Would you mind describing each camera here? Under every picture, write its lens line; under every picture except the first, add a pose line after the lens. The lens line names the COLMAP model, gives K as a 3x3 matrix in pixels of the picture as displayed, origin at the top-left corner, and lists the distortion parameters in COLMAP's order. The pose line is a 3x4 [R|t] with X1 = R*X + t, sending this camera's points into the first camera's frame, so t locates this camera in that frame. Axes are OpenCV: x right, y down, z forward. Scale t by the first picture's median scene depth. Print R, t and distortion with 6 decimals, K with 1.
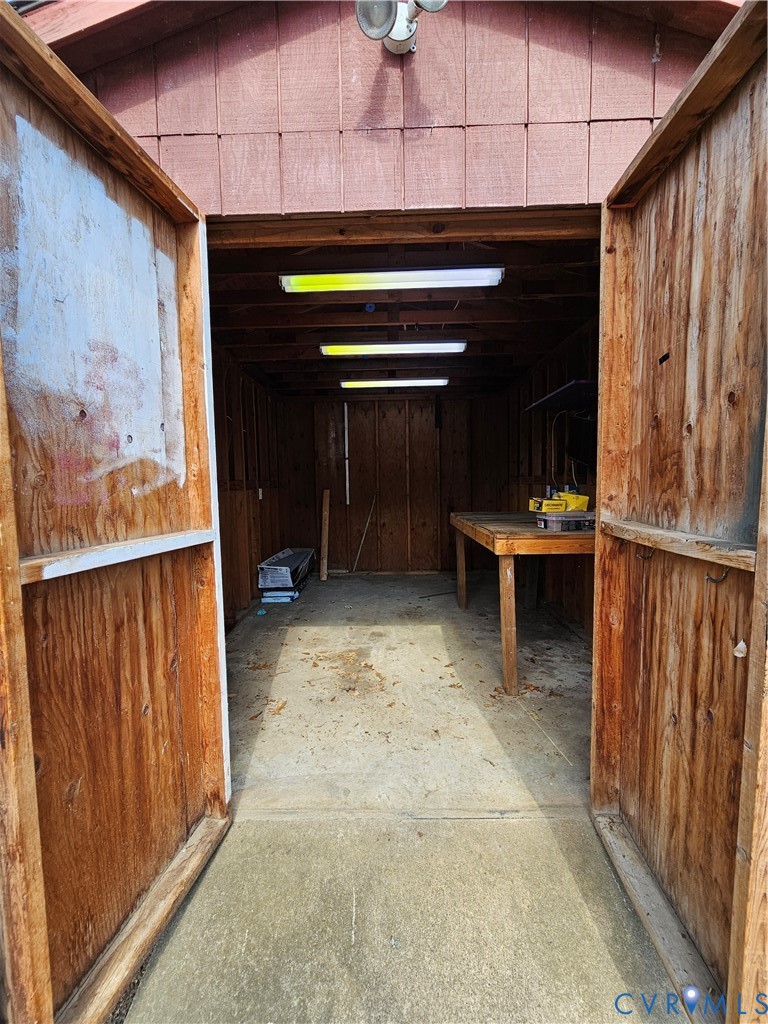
lens RADIAL K [[421.3, 0, 383.0], [0, 421.3, 516.7], [0, 0, 1]] dist [-0.004580, 0.000289]
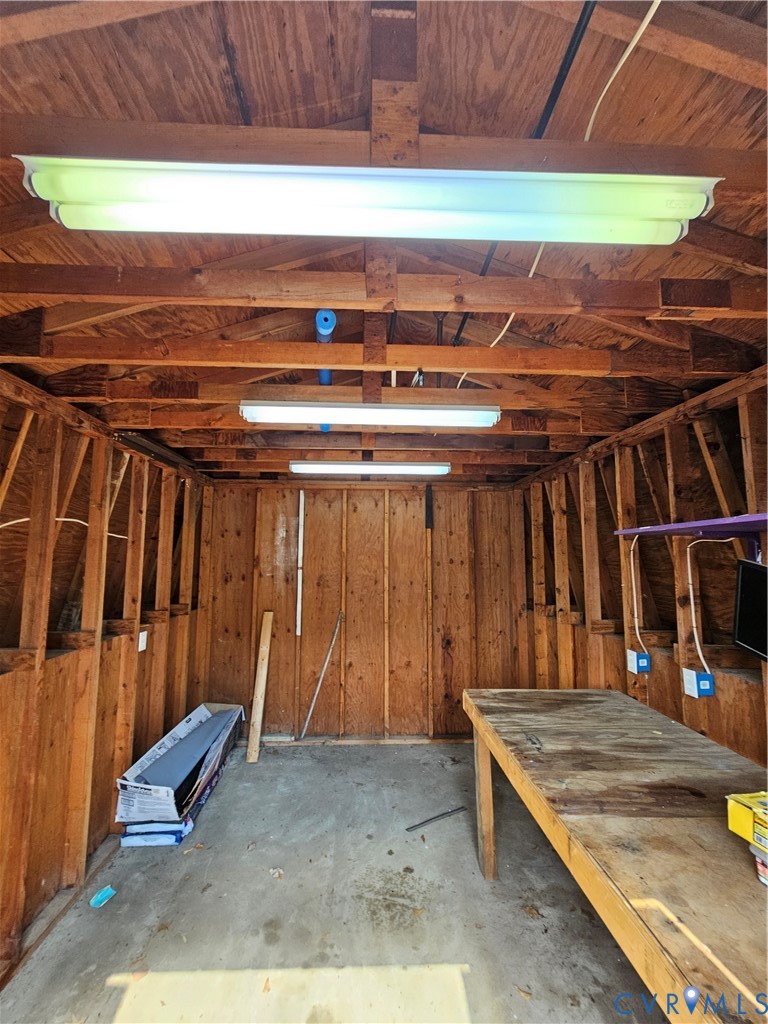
lens RADIAL K [[421.3, 0, 381.7], [0, 421.3, 512.1], [0, 0, 1]] dist [-0.004580, 0.000289]
pose [[0.997648, 0.029152, 0.062031, 0.003592], [-0.017344, 0.982957, -0.183018, -0.103755], [-0.066309, 0.181512, 0.981151, 0.287378]]
